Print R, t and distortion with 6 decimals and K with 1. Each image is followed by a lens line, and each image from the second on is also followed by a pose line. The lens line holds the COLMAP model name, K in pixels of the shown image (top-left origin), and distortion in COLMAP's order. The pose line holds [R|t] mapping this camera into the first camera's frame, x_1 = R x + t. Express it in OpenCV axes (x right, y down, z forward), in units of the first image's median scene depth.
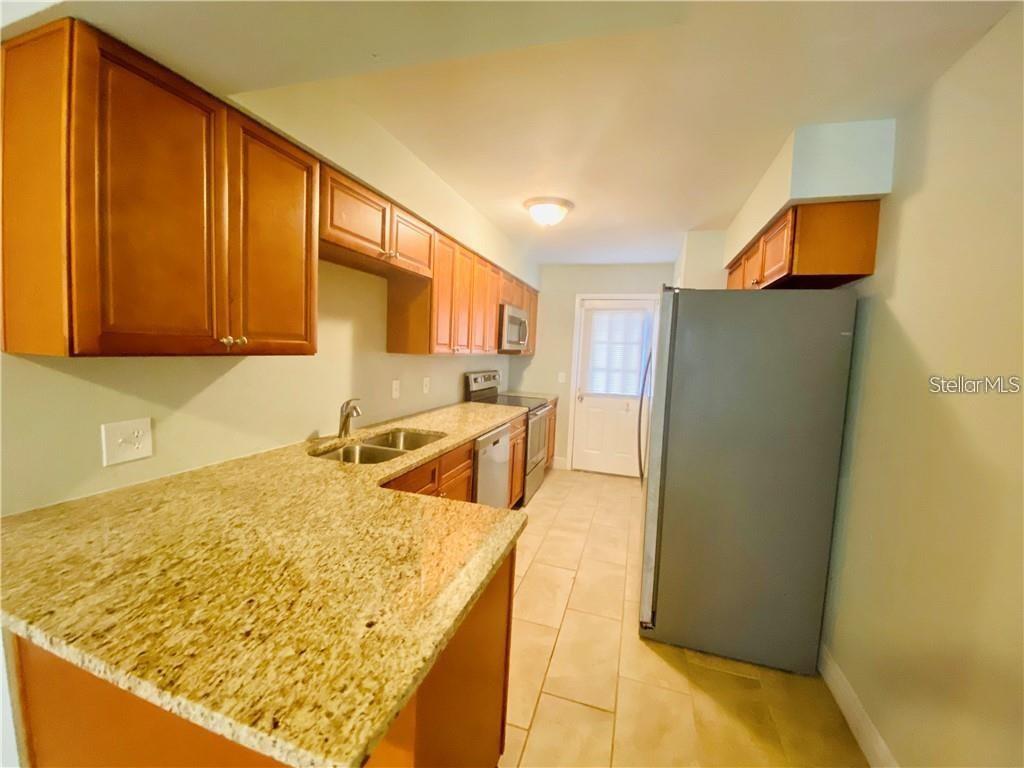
lens RADIAL K [[415.7, 0, 508.5], [0, 415.7, 380.2], [0, 0, 1]] dist [0.018521, -0.019203]
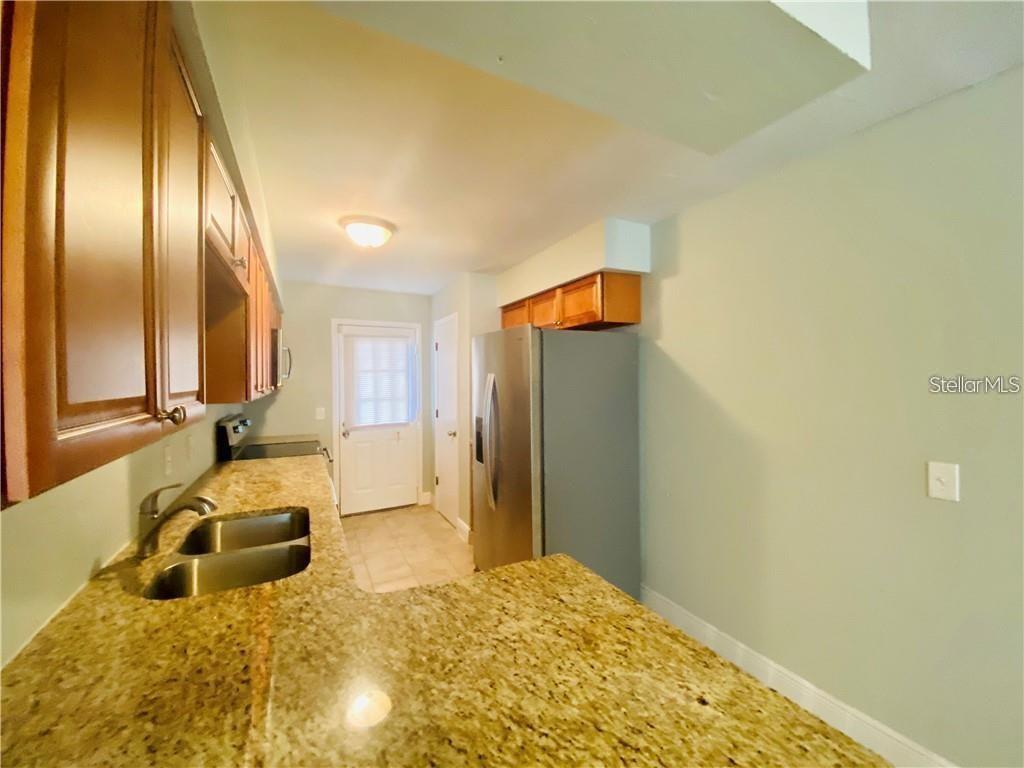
lens RADIAL K [[422.2, 0, 517.7], [0, 422.2, 377.8], [0, 0, 1]] dist [-0.000802, -0.000347]
pose [[0.706850, -0.049671, 0.705617, -0.304673], [0.090995, 0.995628, -0.021067, -0.037221], [-0.701486, 0.079099, 0.708280, 0.137481]]
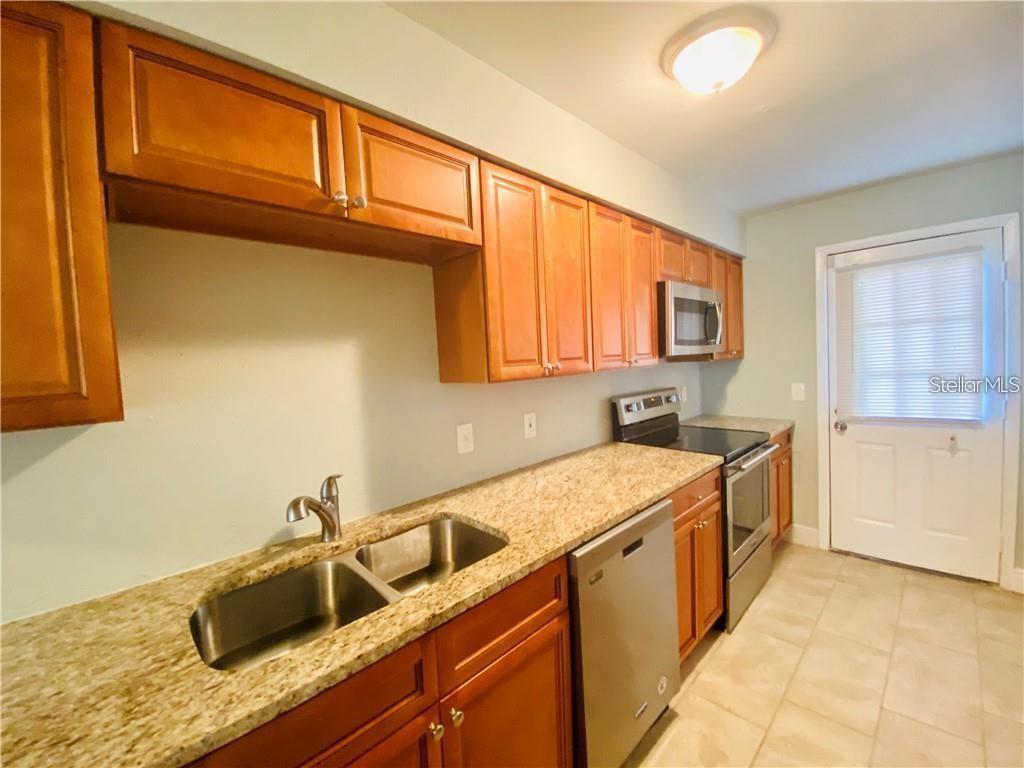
lens RADIAL K [[415.7, 0, 508.5], [0, 415.7, 380.2], [0, 0, 1]] dist [0.018521, -0.019203]
pose [[0.875789, -0.065144, -0.478279, 0.081788], [0.053266, 0.997843, -0.038373, -0.034041], [0.479747, 0.008131, 0.877369, 0.431657]]
